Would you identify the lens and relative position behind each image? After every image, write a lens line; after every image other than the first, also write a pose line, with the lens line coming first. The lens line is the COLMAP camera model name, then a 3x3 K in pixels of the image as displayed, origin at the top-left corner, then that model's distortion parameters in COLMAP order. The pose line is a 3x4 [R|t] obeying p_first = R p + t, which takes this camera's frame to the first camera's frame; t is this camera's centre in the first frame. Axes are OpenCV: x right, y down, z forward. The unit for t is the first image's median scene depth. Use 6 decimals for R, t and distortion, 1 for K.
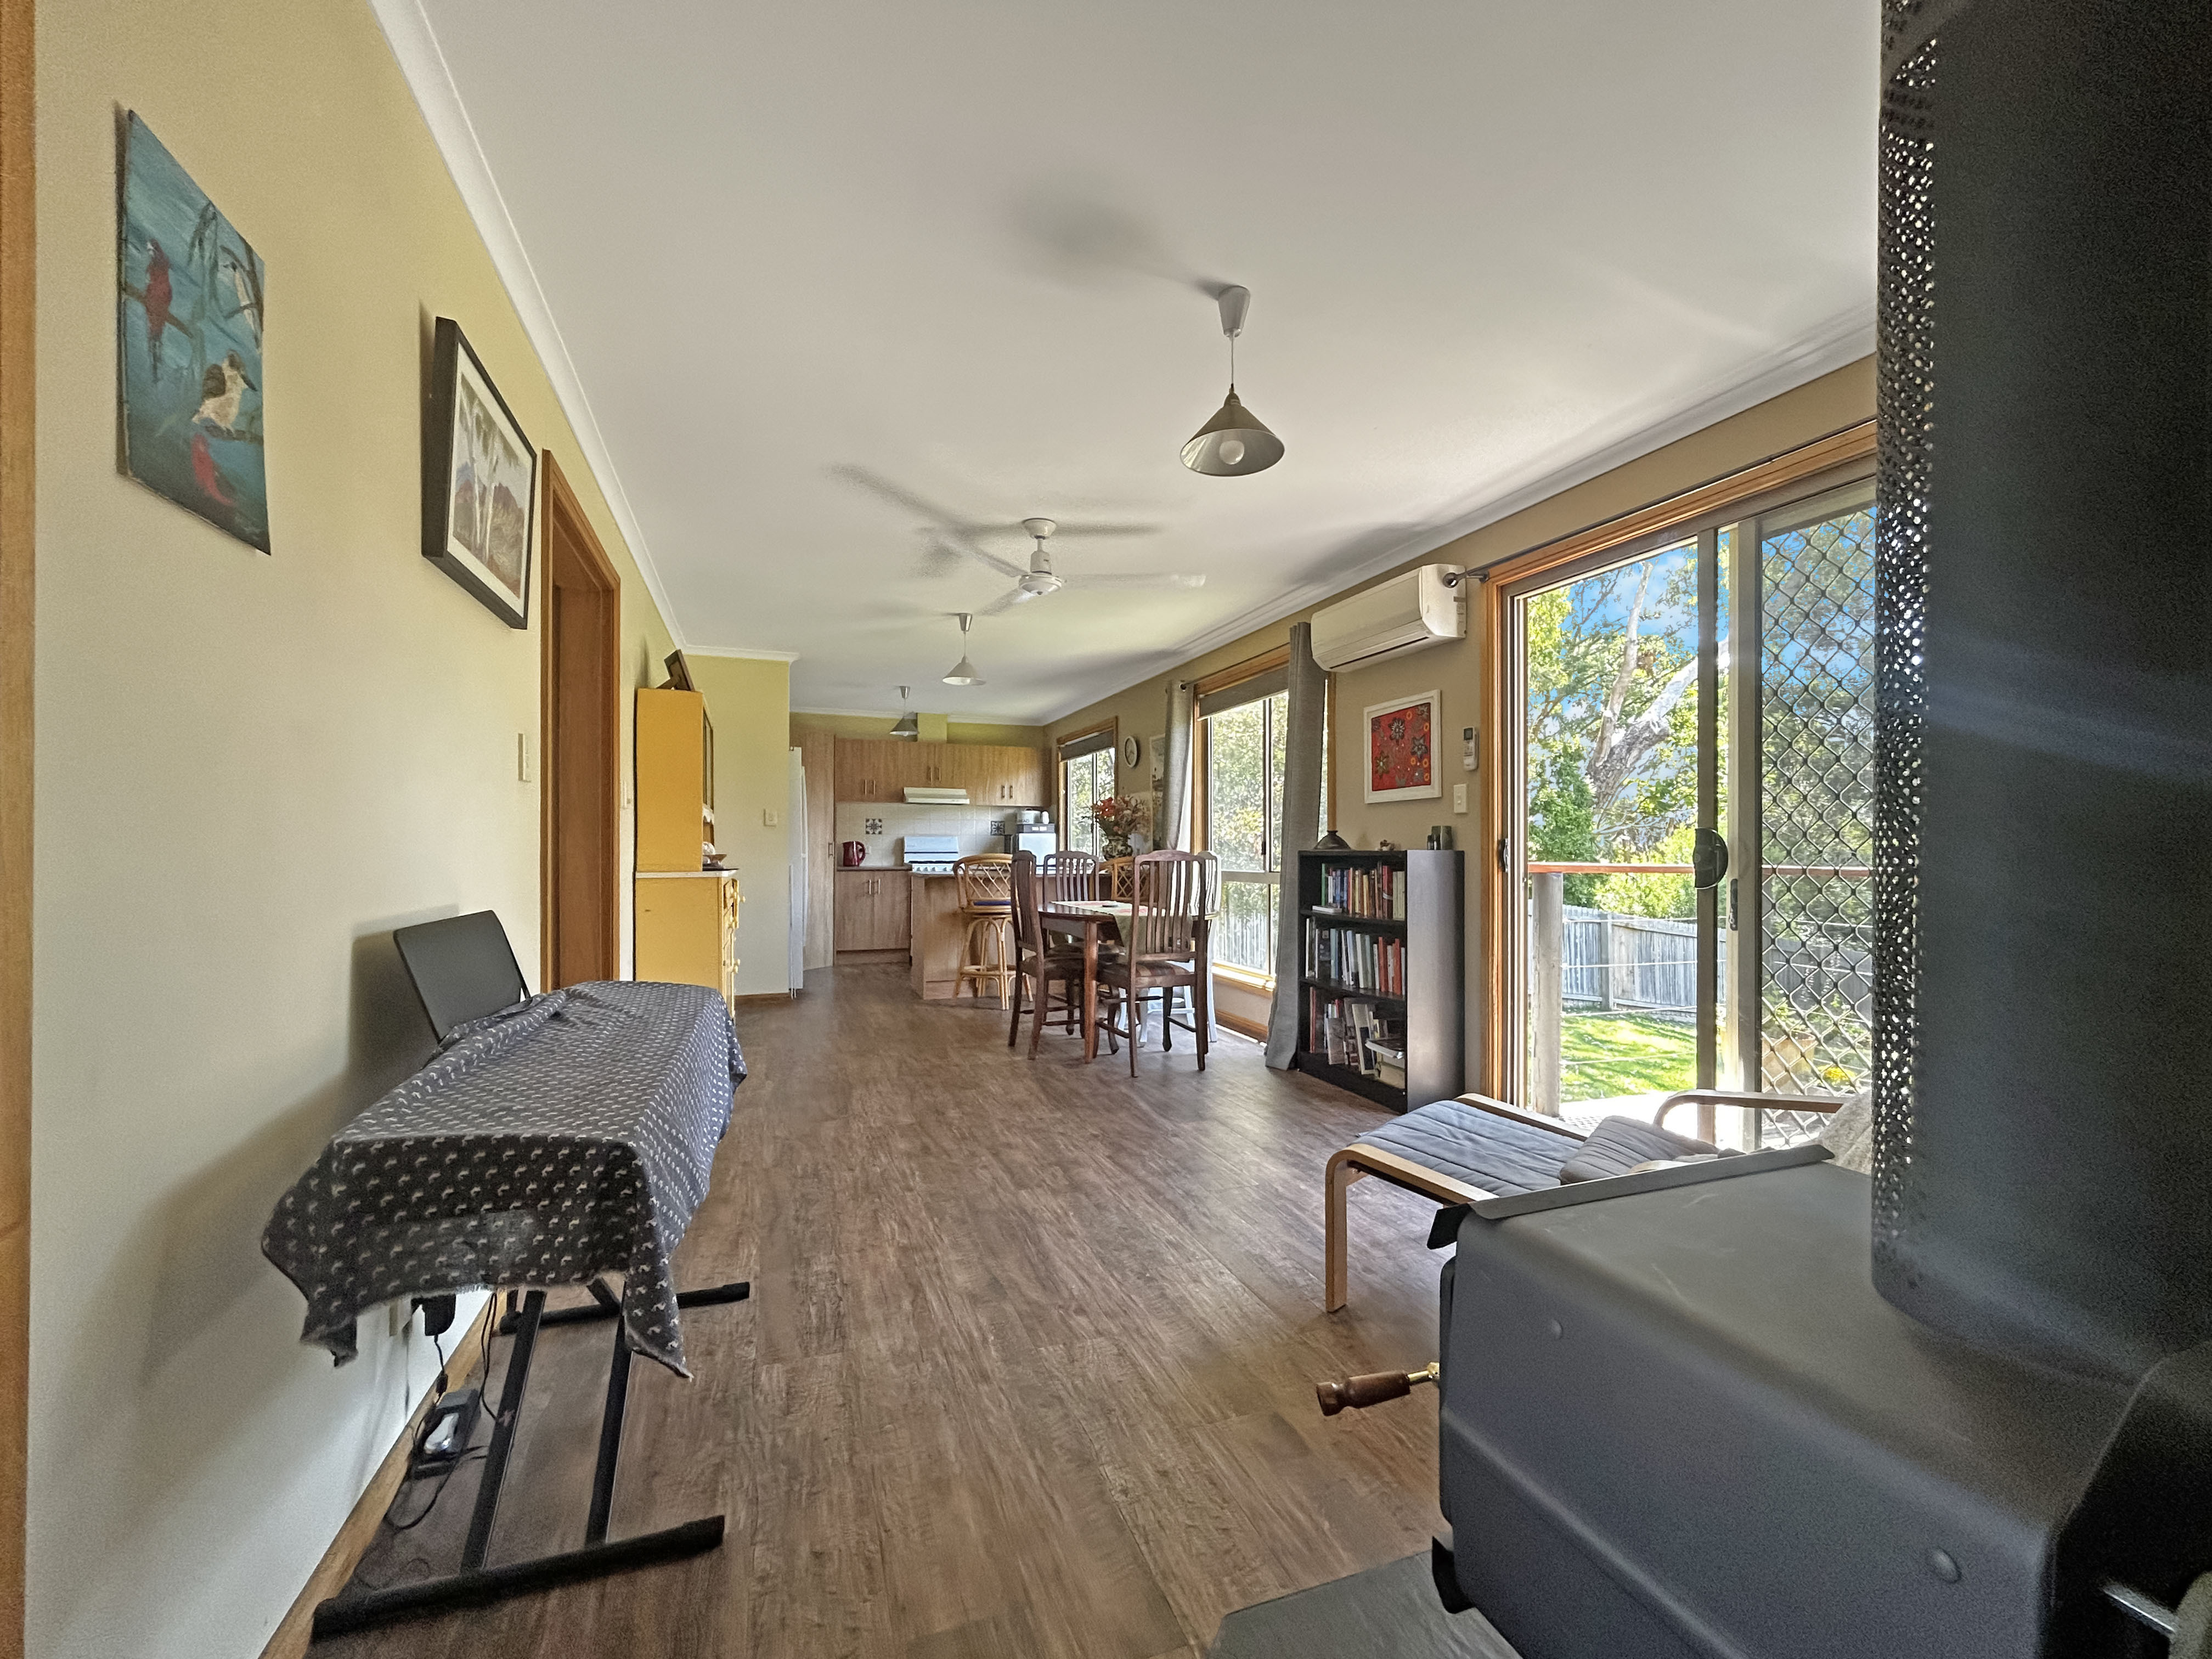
lens RADIAL K [[916.3, 0, 1108.9], [0, 916.3, 813.5], [0, 0, 1]] dist [-0.038529, 0.016325]
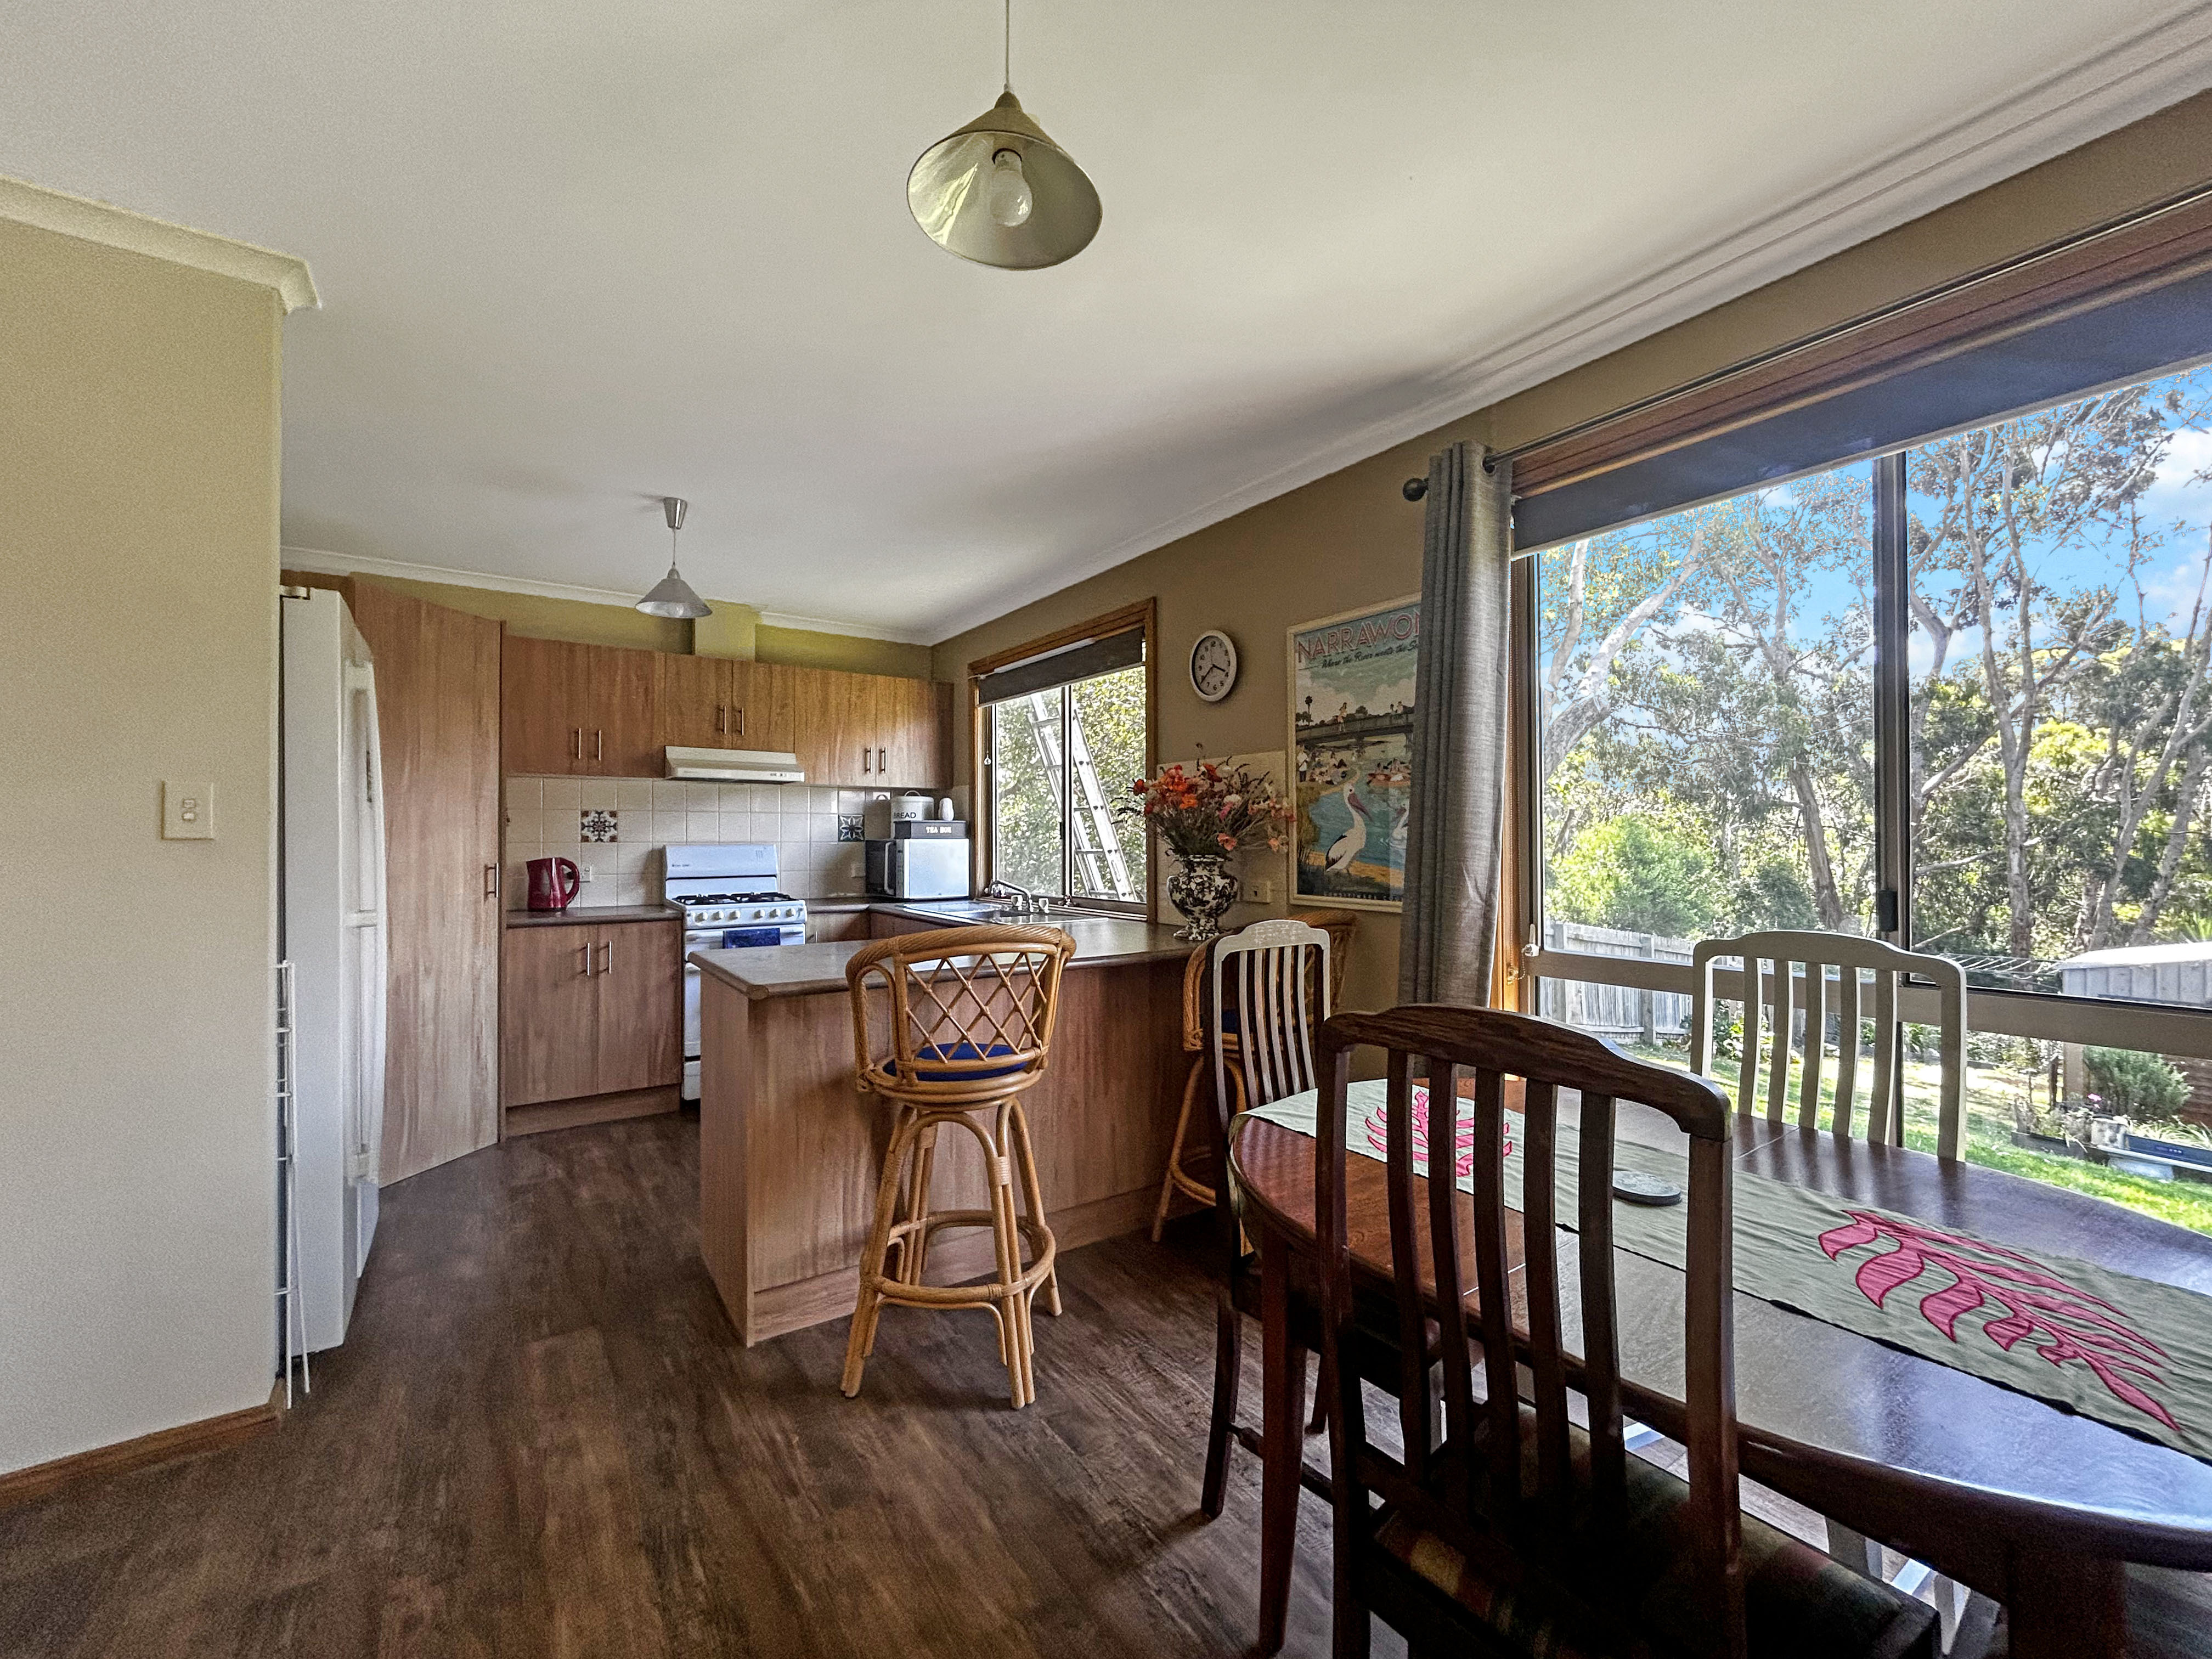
lens RADIAL K [[916.3, 0, 1108.9], [0, 916.3, 813.5], [0, 0, 1]] dist [-0.038529, 0.016325]
pose [[0.968983, 0.002325, 0.247117, -0.115882], [-0.005735, 0.999898, 0.013078, -0.000604], [-0.247061, -0.014090, 0.968897, 0.475717]]
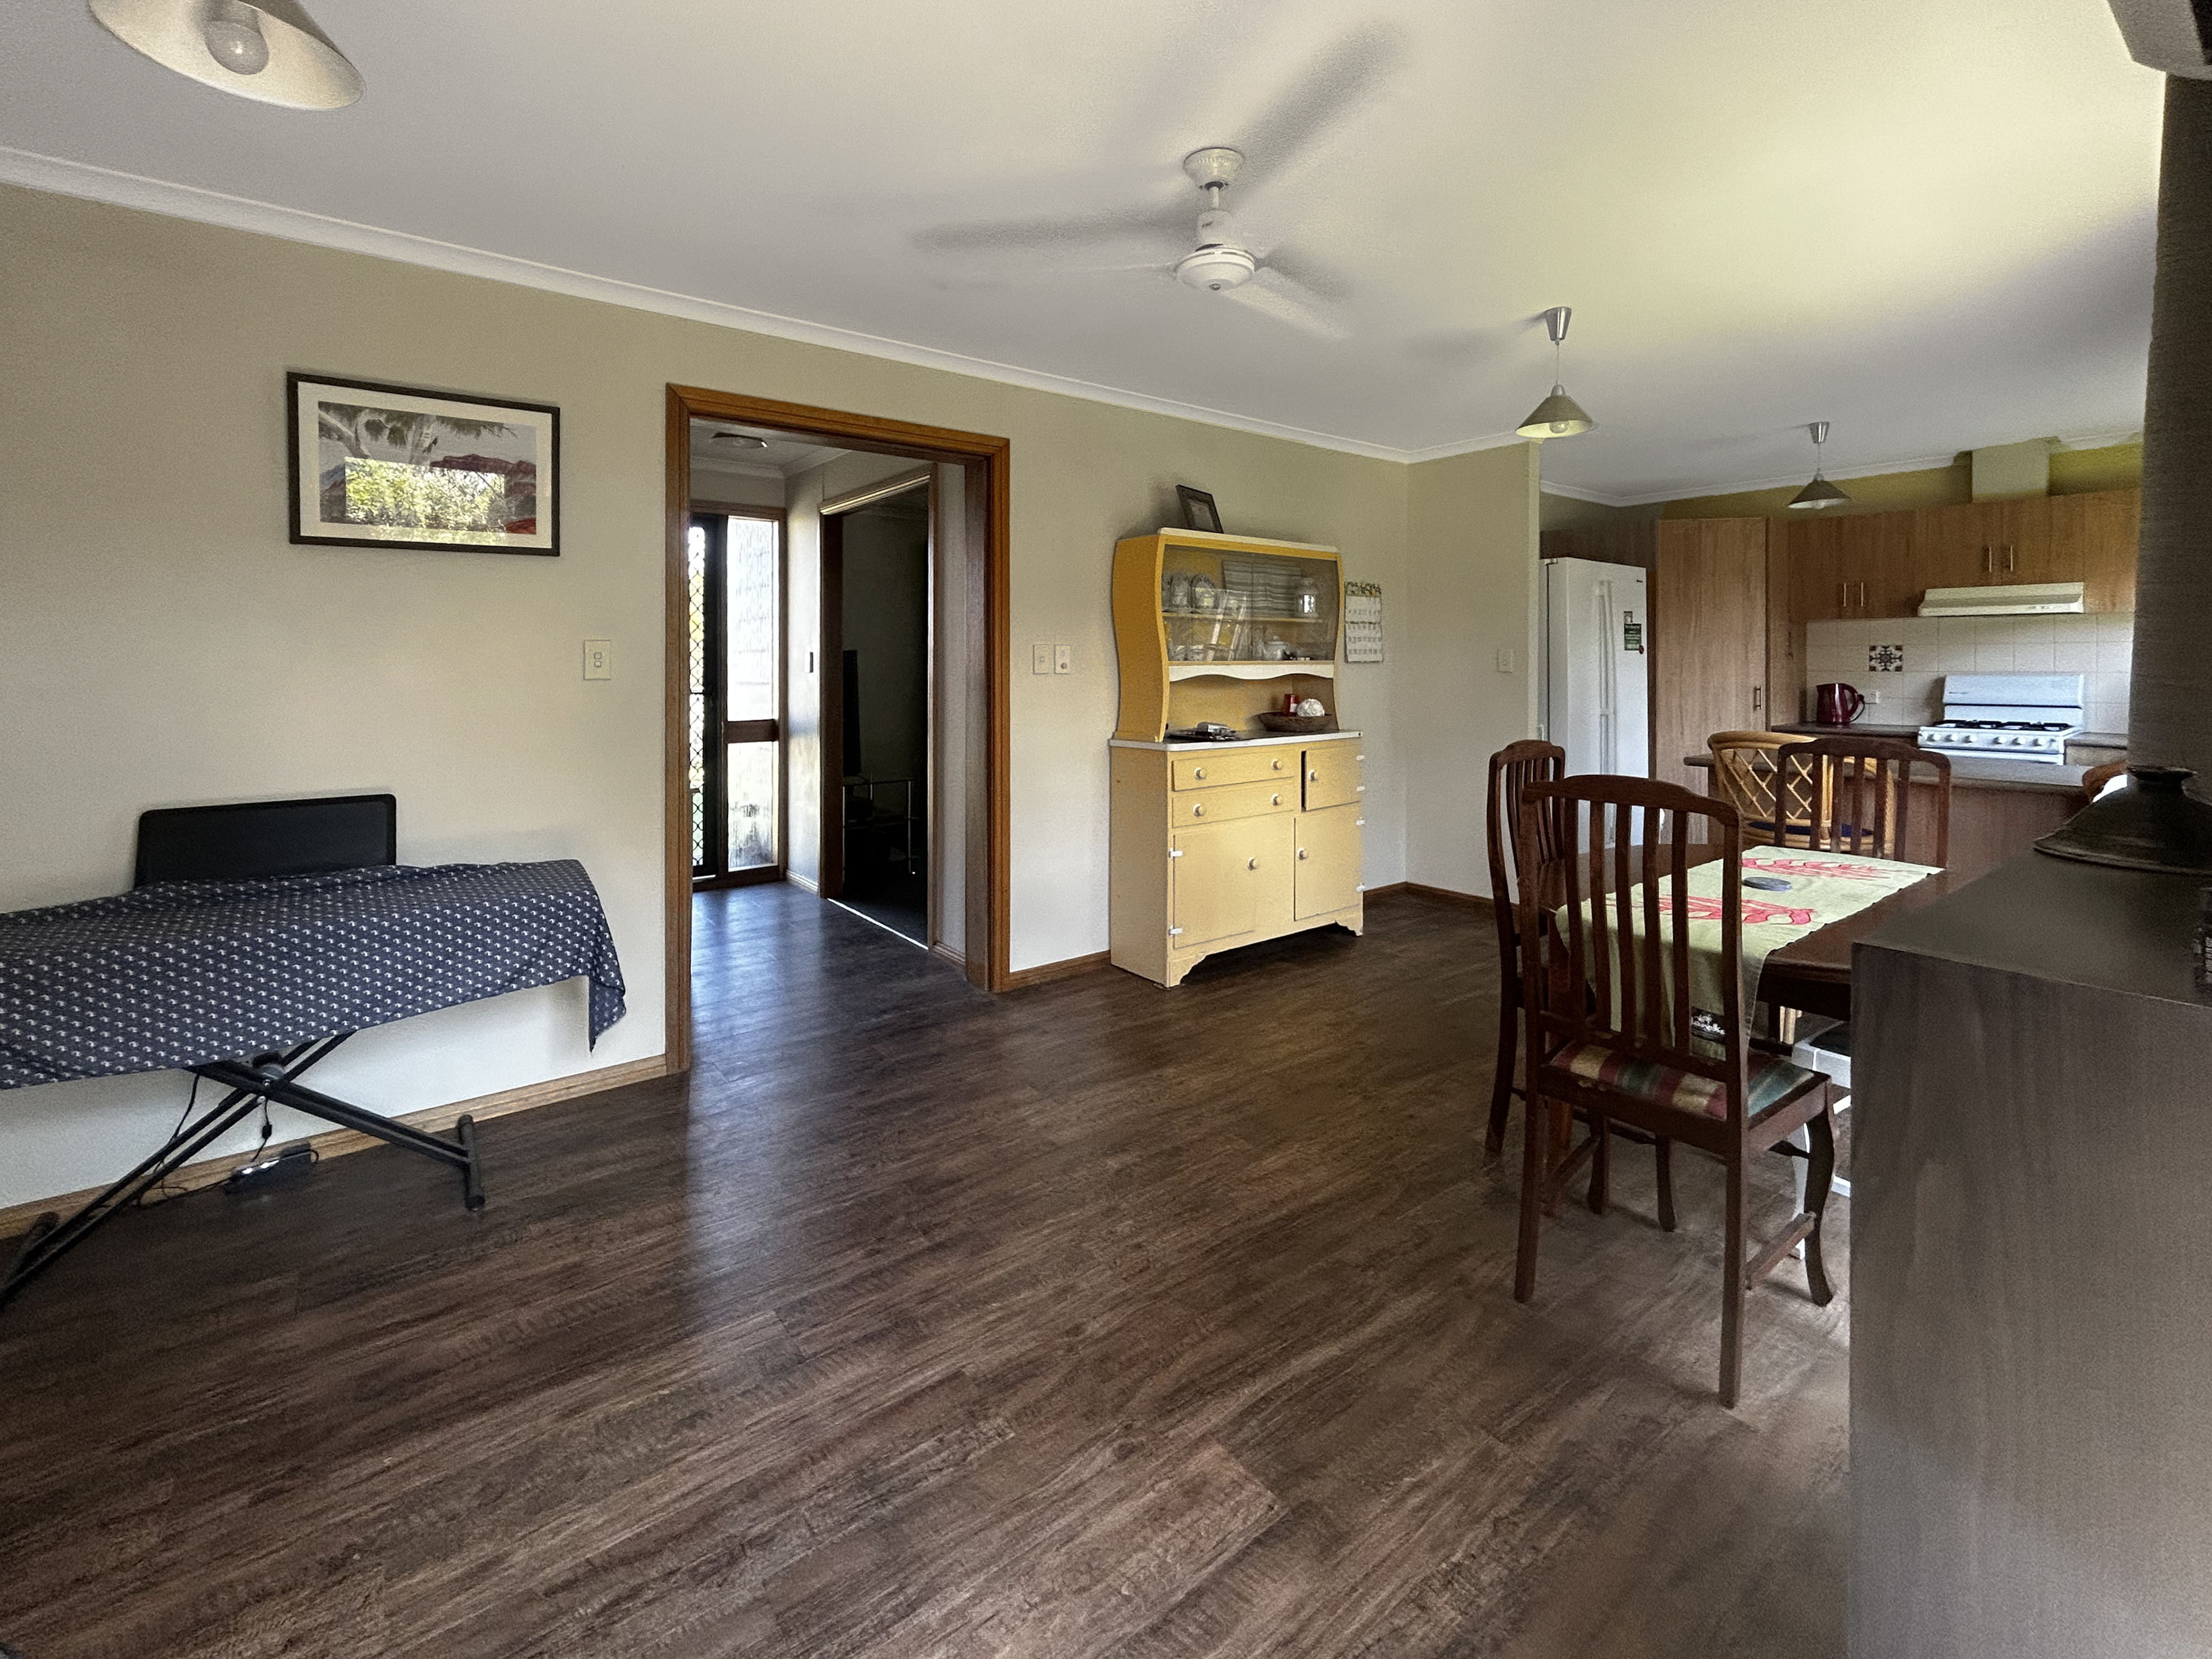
lens RADIAL K [[916.3, 0, 1108.9], [0, 916.3, 813.5], [0, 0, 1]] dist [-0.038529, 0.016325]
pose [[0.289633, 0.154034, -0.944662, 0.173095], [0.049768, 0.983207, 0.175578, -0.014918], [0.955843, -0.097867, 0.277103, 0.349120]]
